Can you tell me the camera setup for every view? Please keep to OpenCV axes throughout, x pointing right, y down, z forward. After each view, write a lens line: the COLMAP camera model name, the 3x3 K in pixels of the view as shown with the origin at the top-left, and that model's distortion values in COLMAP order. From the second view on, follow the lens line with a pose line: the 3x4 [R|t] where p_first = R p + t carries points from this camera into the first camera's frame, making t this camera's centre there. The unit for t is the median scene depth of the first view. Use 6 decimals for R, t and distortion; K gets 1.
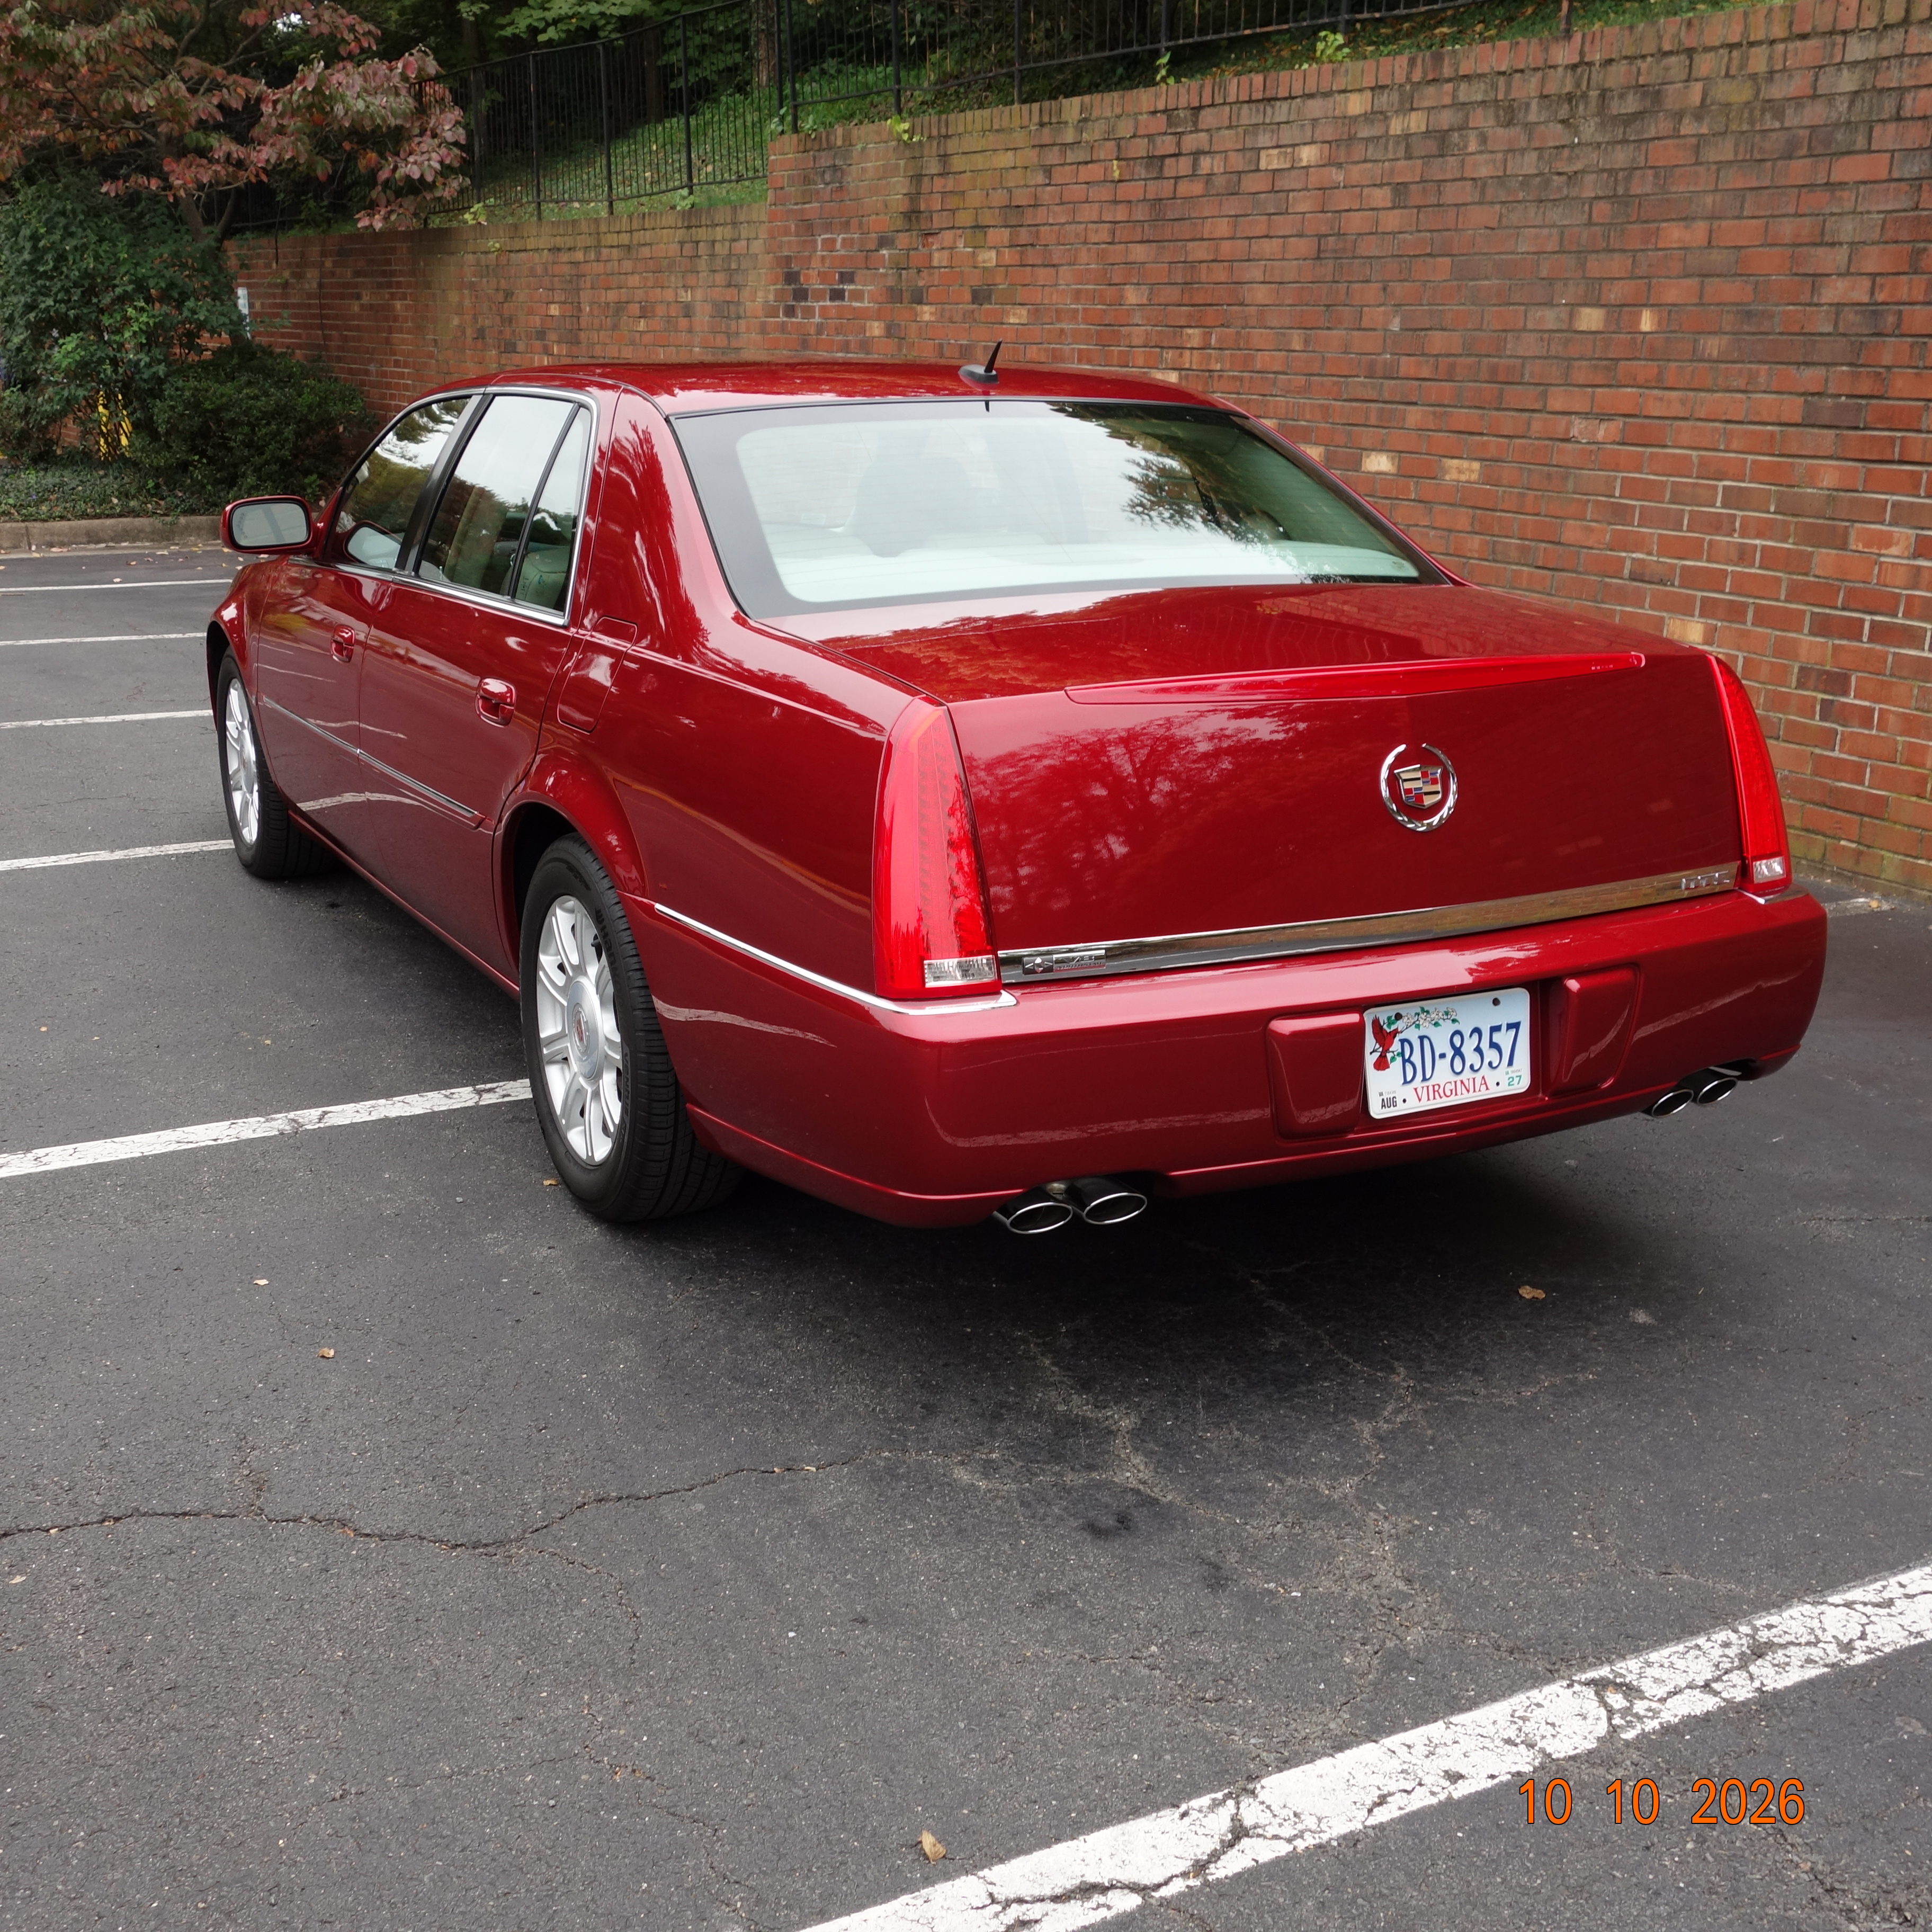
lens RADIAL K [[2300.0, 0, 960.2], [0, 2300.0, 969.2], [0, 0, 1]] dist [0.006759, 0.000000]
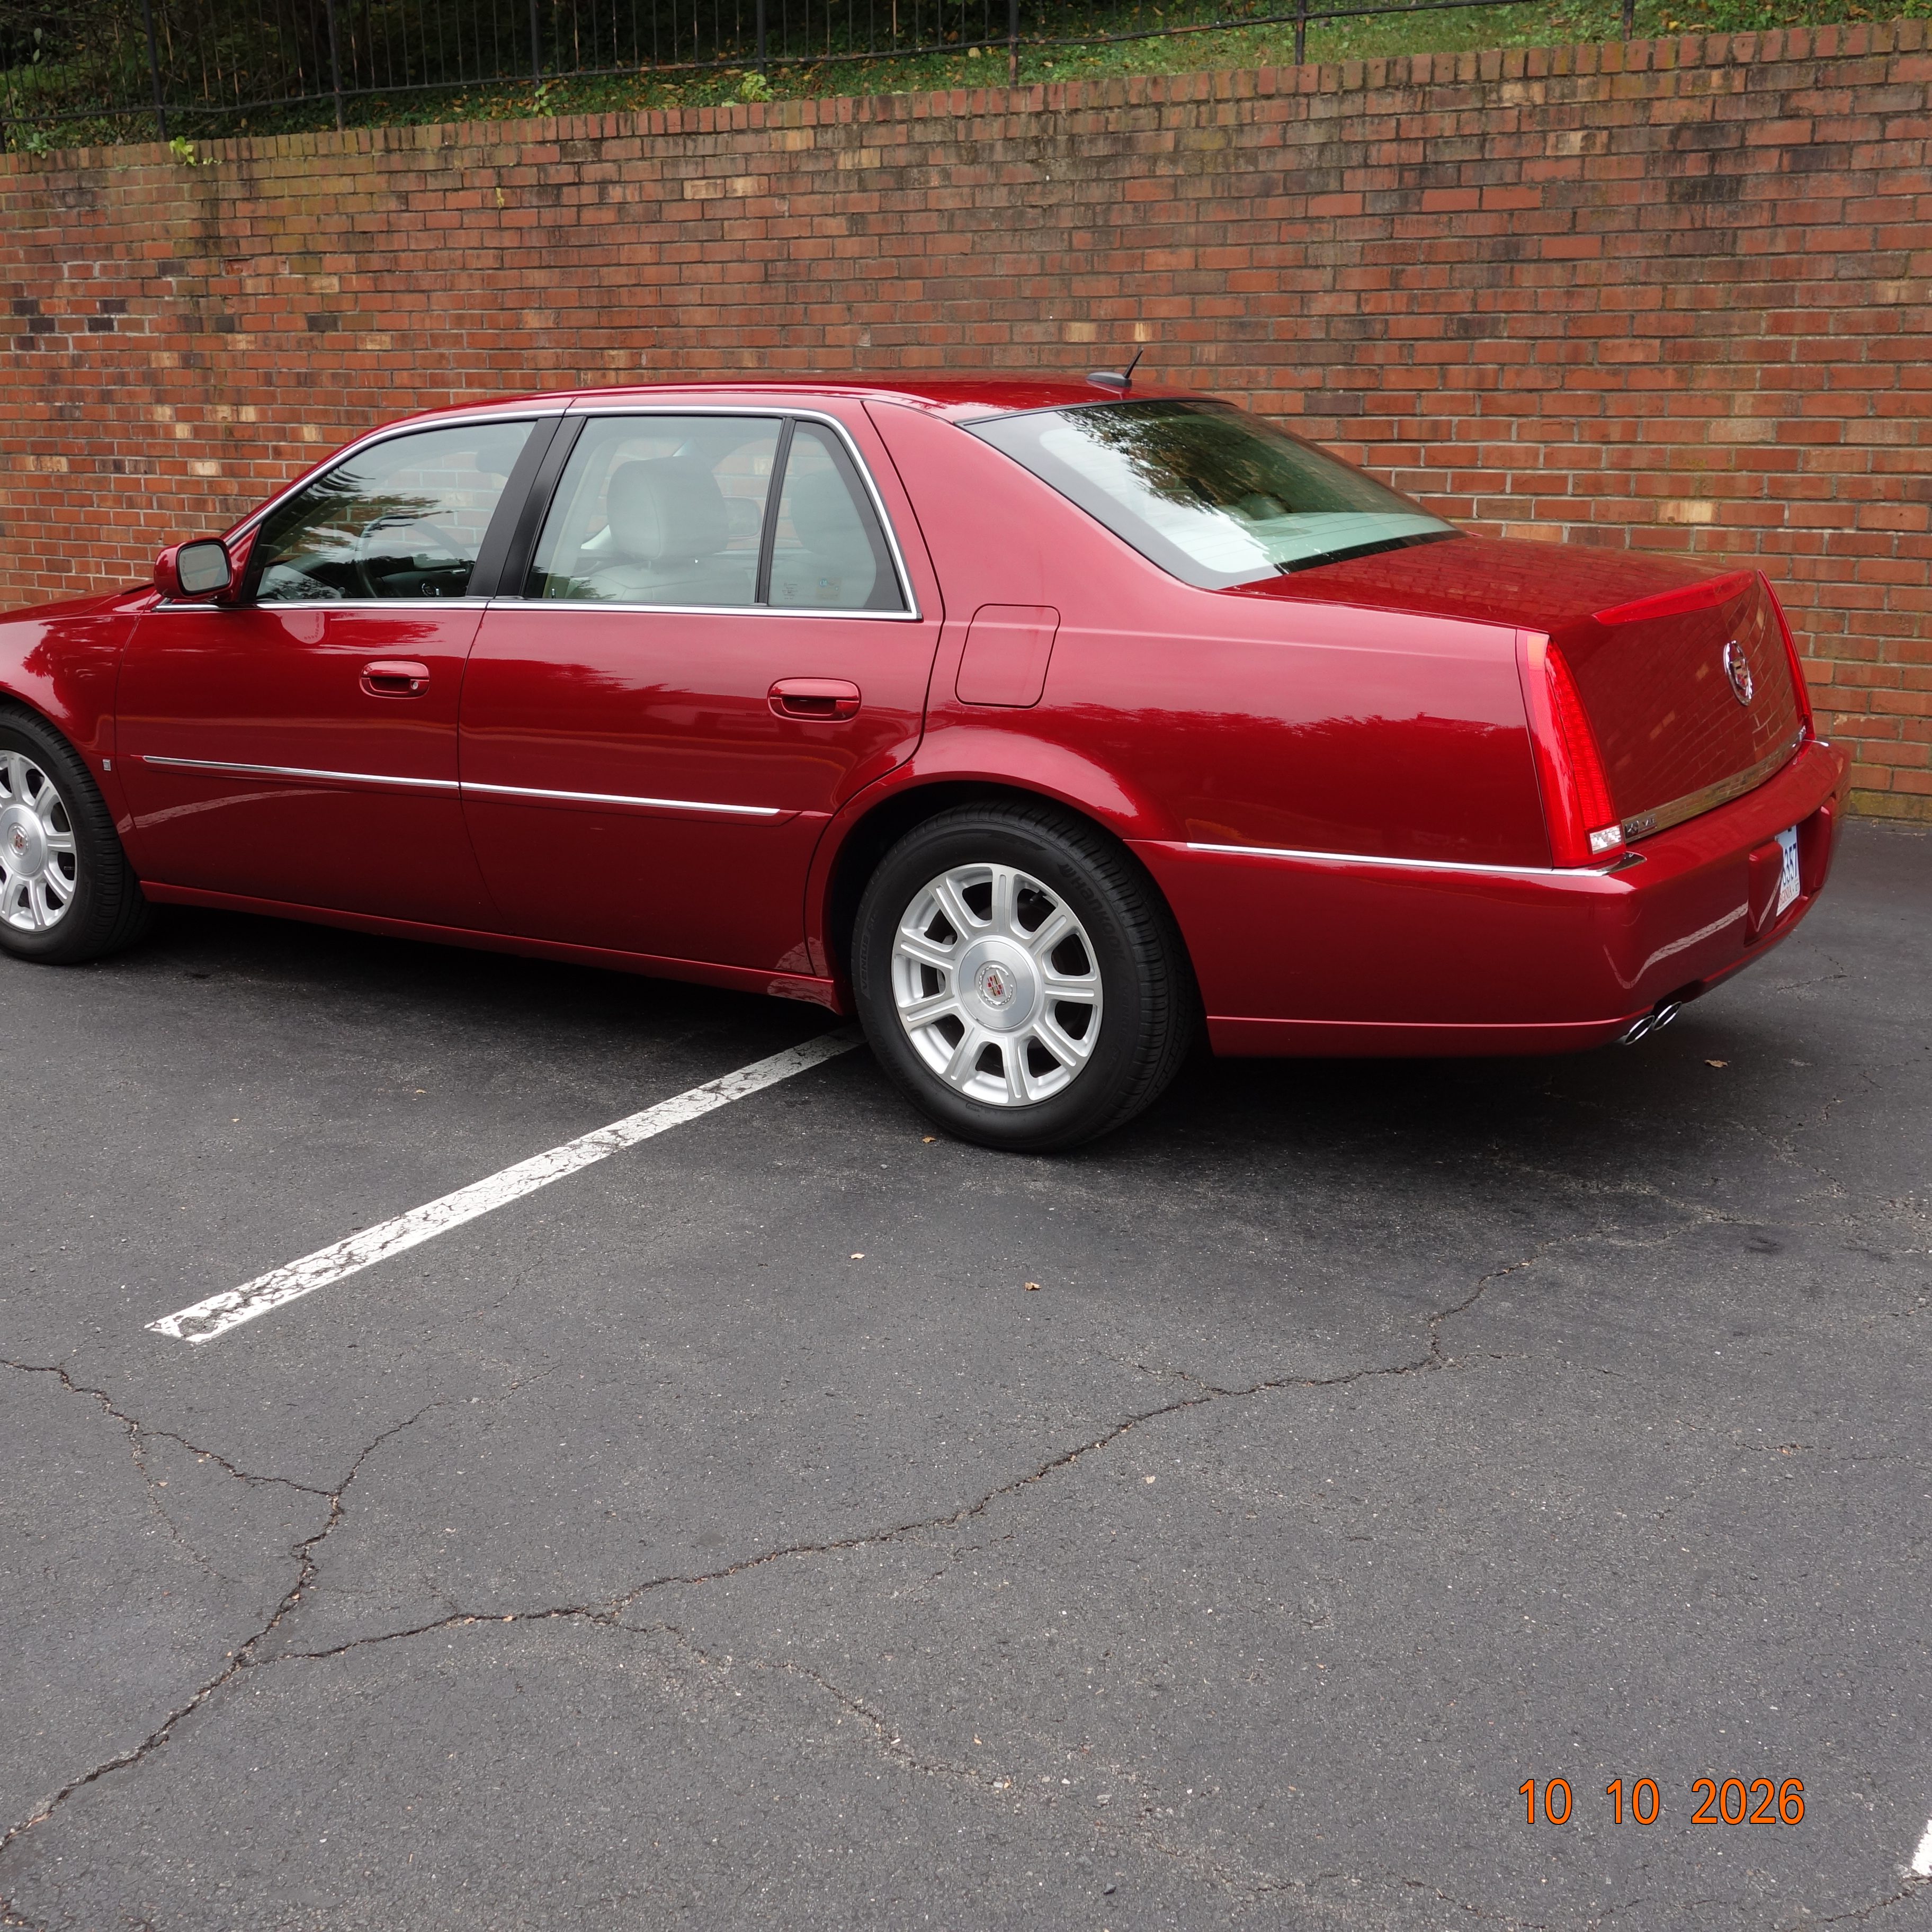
lens RADIAL K [[2300.0, 0, 959.0], [0, 2300.0, 972.9], [0, 0, 1]] dist [0.006759, 0.000000]
pose [[0.867322, -0.149237, 0.474848, -0.414834], [0.153643, 0.987678, 0.029778, -0.008577], [-0.473441, 0.047130, 0.879564, 0.028473]]
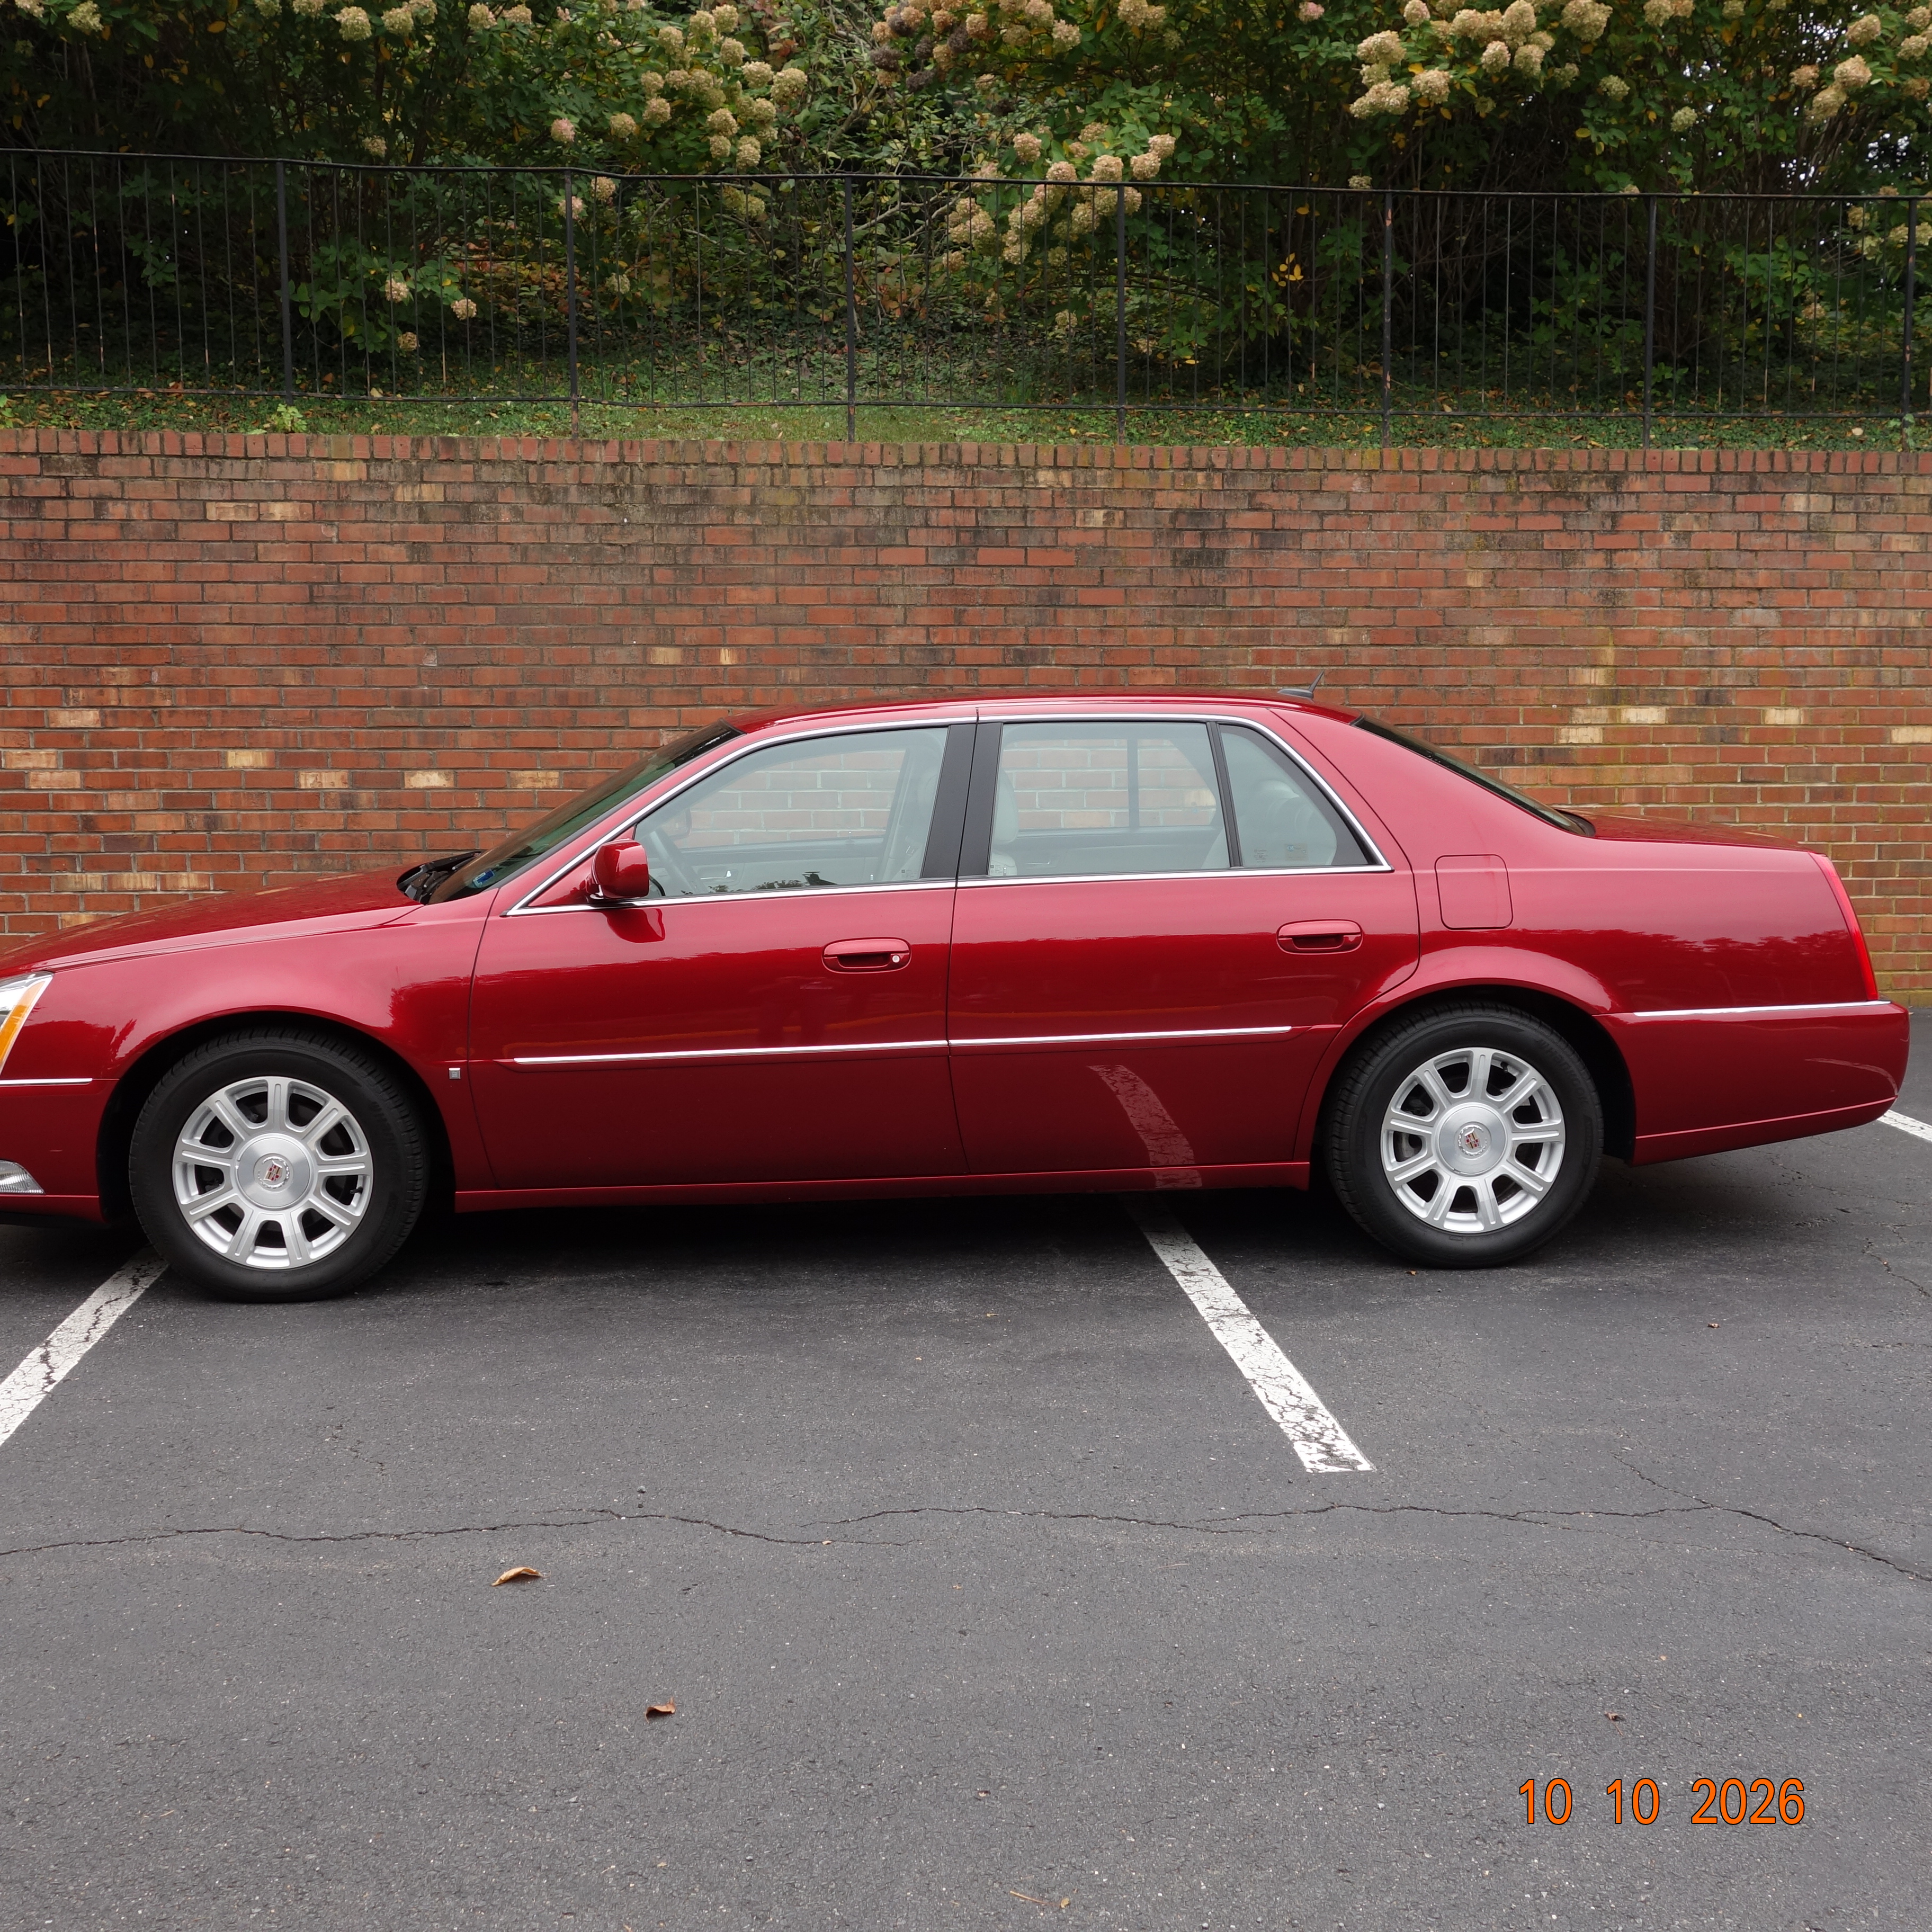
lens RADIAL K [[2300.0, 0, 961.6], [0, 2300.0, 976.9], [0, 0, 1]] dist [0.006759, 0.000000]
pose [[0.391790, -0.133454, 0.910324, -0.943153], [0.253885, 0.966690, 0.032449, -0.119013], [-0.884332, 0.218404, 0.412622, 0.397003]]
